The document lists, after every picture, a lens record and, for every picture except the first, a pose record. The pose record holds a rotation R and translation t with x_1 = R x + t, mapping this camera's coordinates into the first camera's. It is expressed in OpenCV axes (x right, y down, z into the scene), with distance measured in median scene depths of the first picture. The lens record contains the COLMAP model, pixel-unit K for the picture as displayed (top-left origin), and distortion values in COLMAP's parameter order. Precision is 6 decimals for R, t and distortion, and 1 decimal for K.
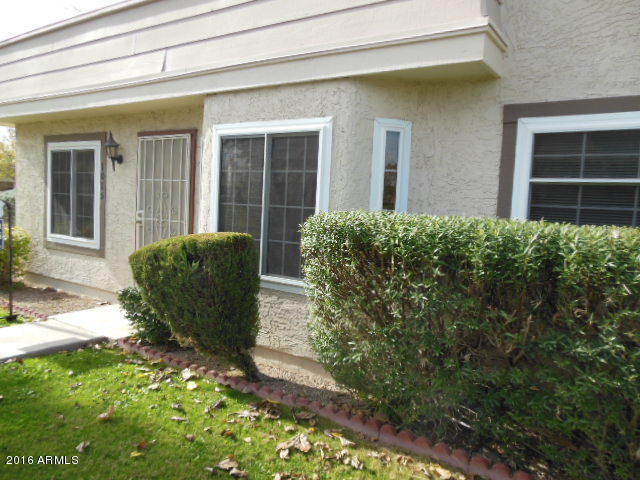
lens RADIAL K [[493.5, 0, 319.2], [0, 493.5, 236.8], [0, 0, 1]] dist [-0.023528, 0.034652]
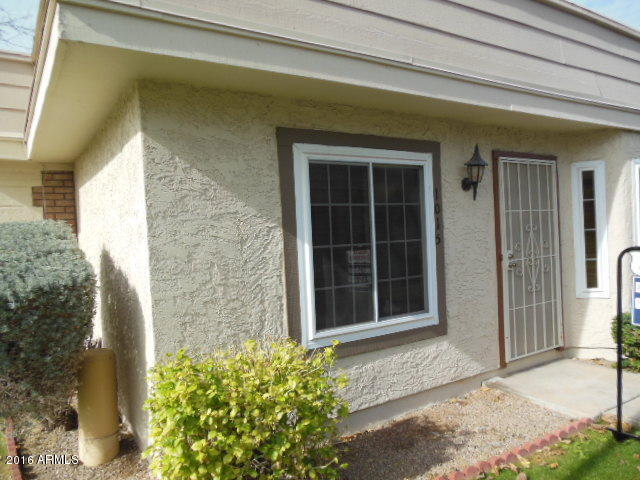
lens RADIAL K [[493.5, 0, 314.7], [0, 493.5, 242.4], [0, 0, 1]] dist [-0.023528, 0.034652]
pose [[0.387335, -0.062598, 0.919811, -1.069109], [0.149248, 0.988790, 0.004444, -0.103186], [-0.909778, 0.135559, 0.392335, 0.870373]]
